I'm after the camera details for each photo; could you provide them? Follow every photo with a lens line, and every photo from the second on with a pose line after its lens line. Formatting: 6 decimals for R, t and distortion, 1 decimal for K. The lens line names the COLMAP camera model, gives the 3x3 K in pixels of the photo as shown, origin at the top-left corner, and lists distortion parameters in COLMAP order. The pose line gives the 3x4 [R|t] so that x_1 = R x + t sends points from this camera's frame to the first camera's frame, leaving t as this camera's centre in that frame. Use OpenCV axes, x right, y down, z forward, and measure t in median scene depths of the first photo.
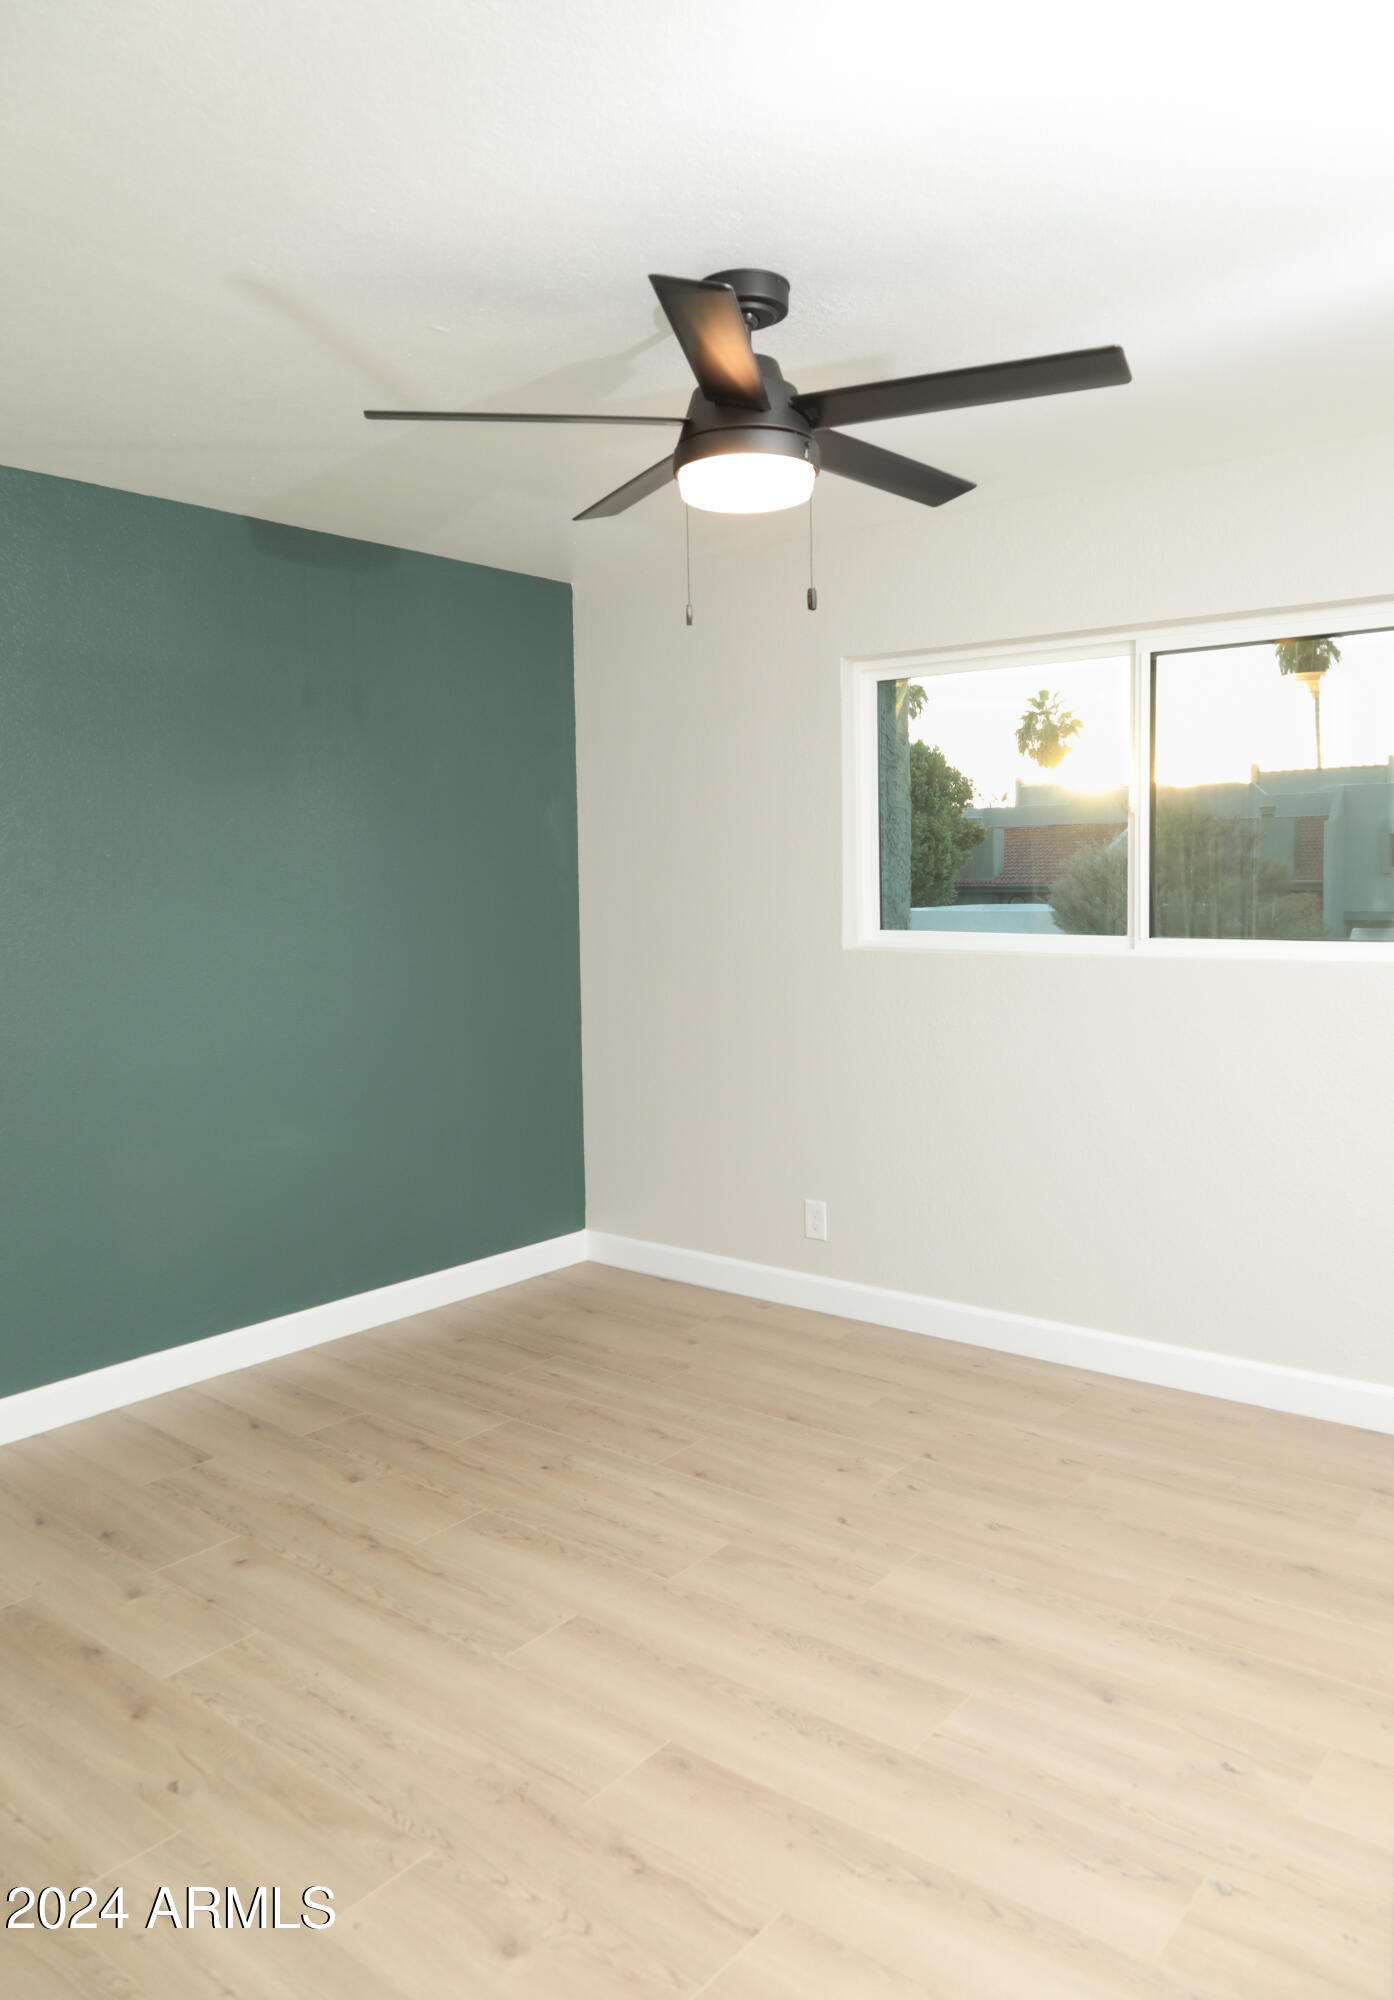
lens RADIAL K [[1477.5, 0, 697.0], [0, 1477.5, 1000.0], [0, 0, 1]] dist [-0.000408, -0.000151]
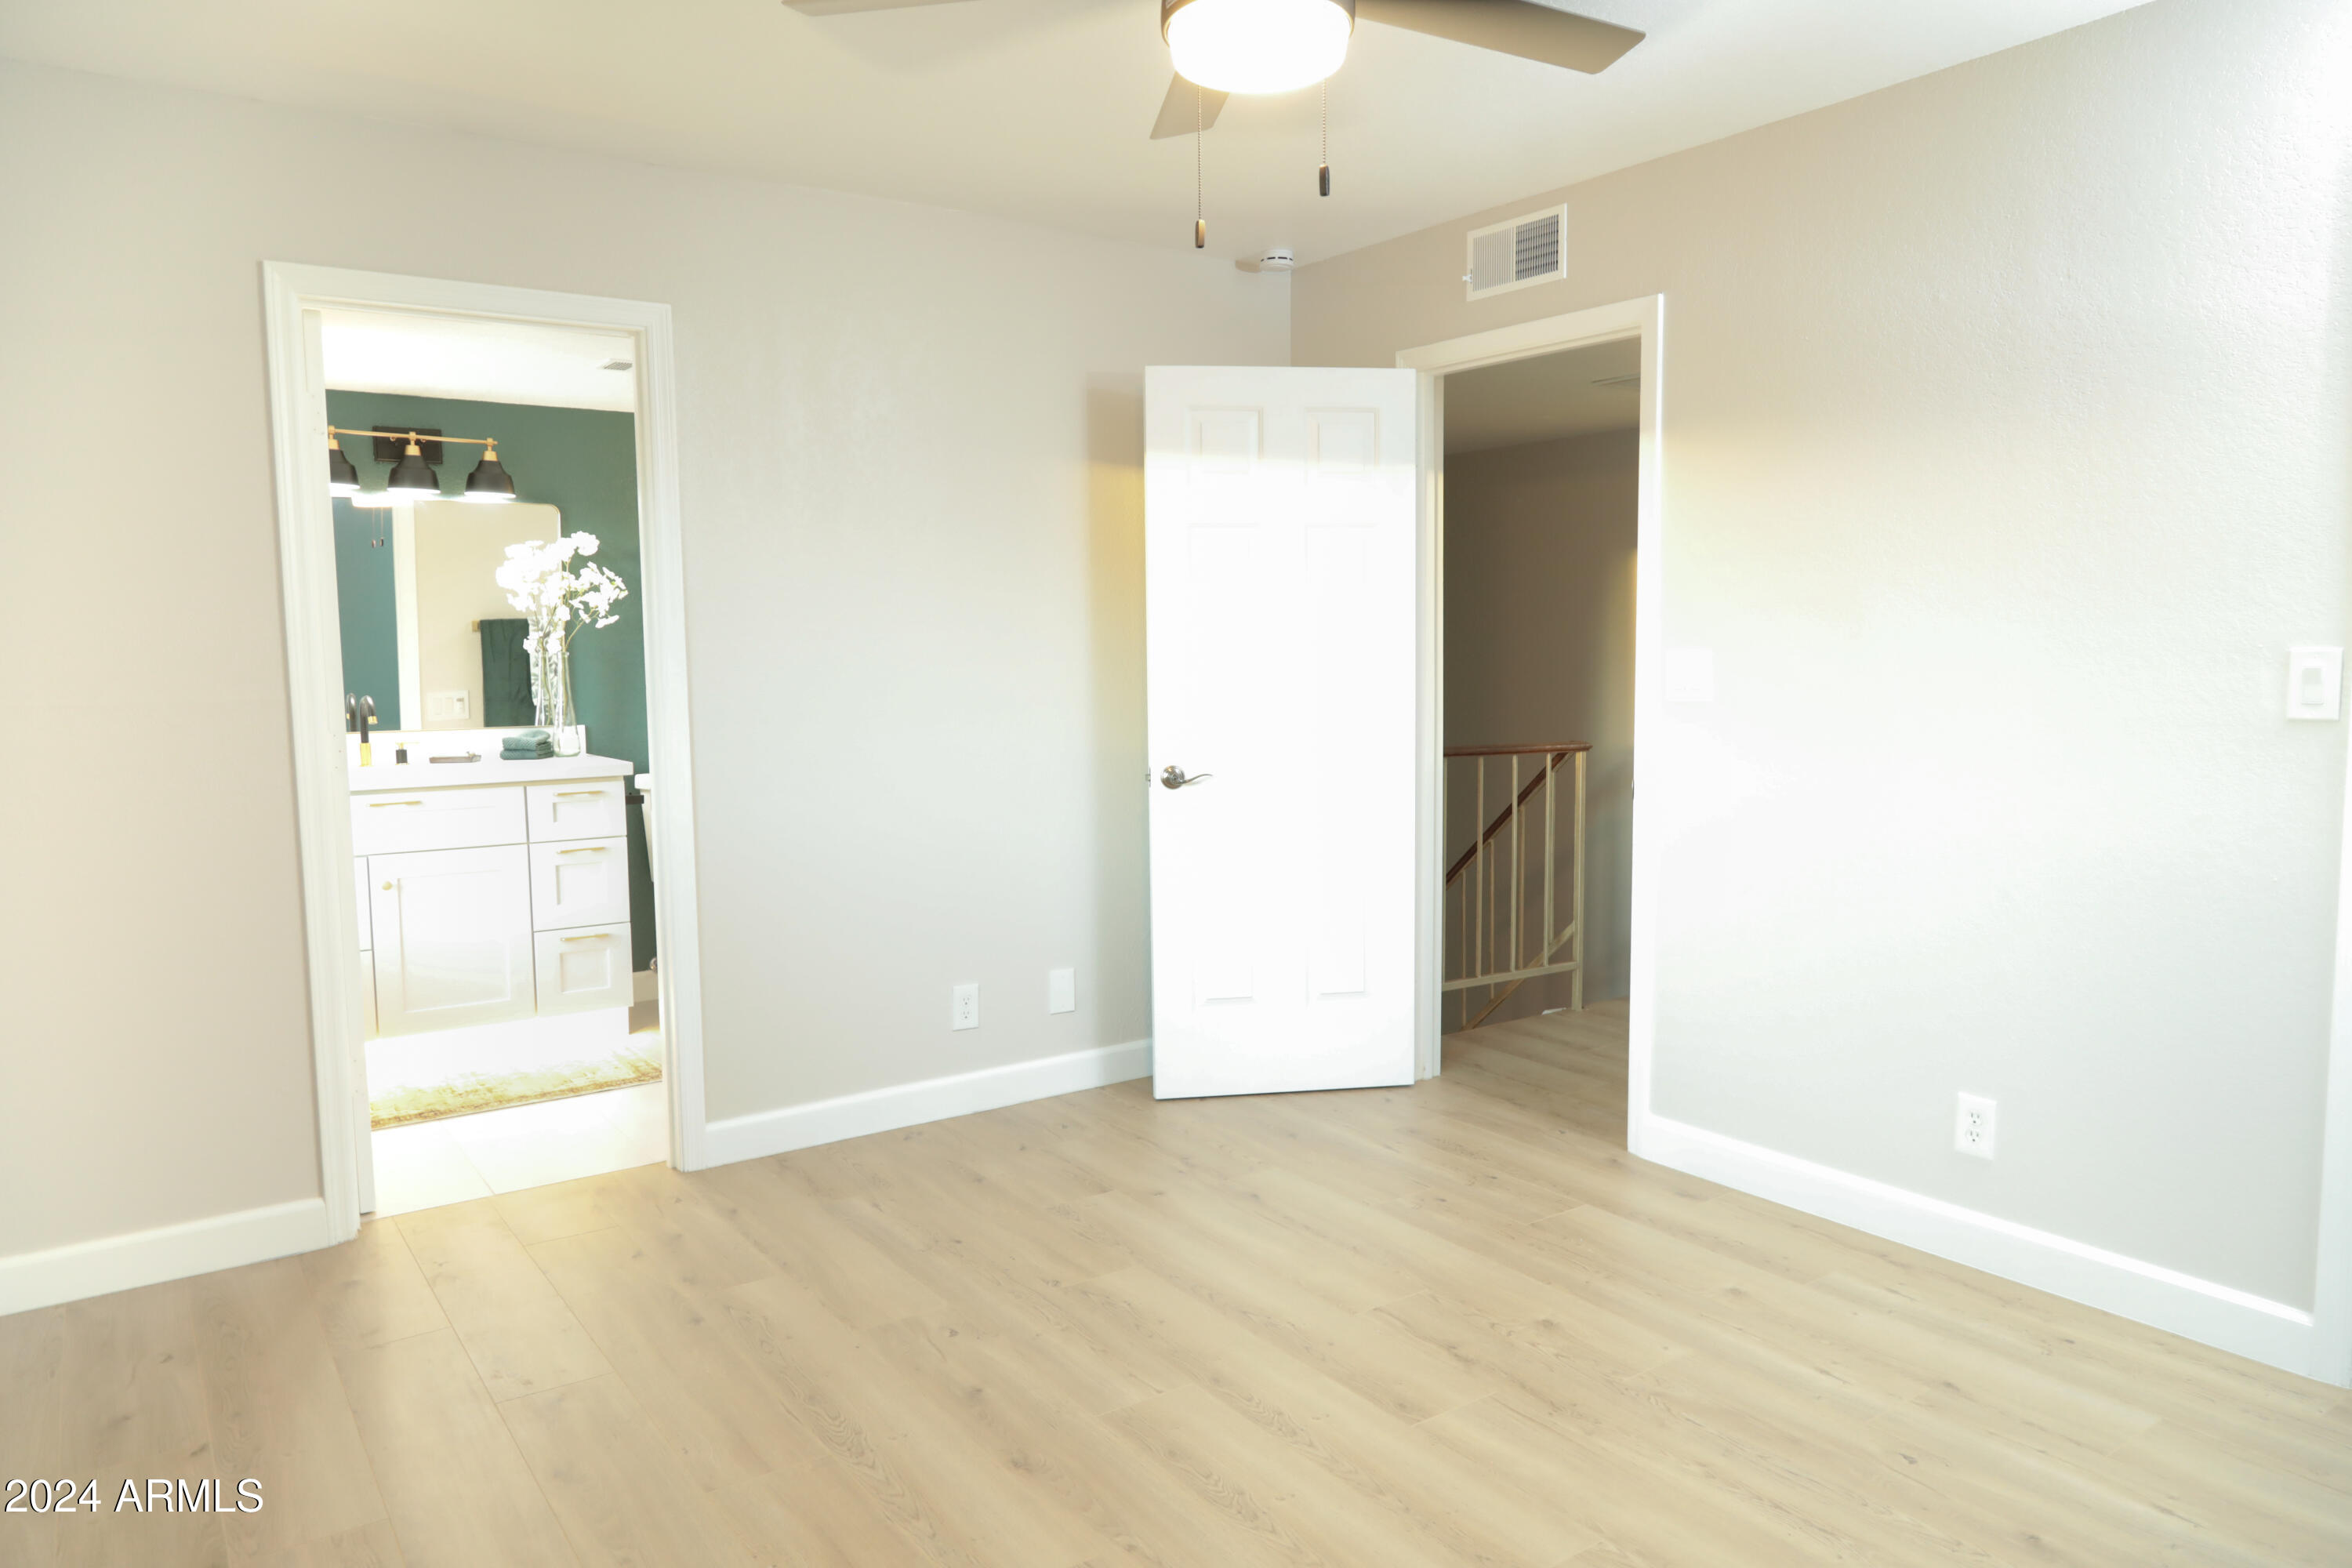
lens RADIAL K [[1546.5, 0, 1176.0], [0, 1546.5, 784.0], [0, 0, 1]] dist [-0.000721, -0.000782]
pose [[-0.961890, 0.001160, 0.273433, -0.159334], [0.050876, 0.983288, 0.174803, -0.130937], [-0.268661, 0.182053, -0.945874, 2.027670]]
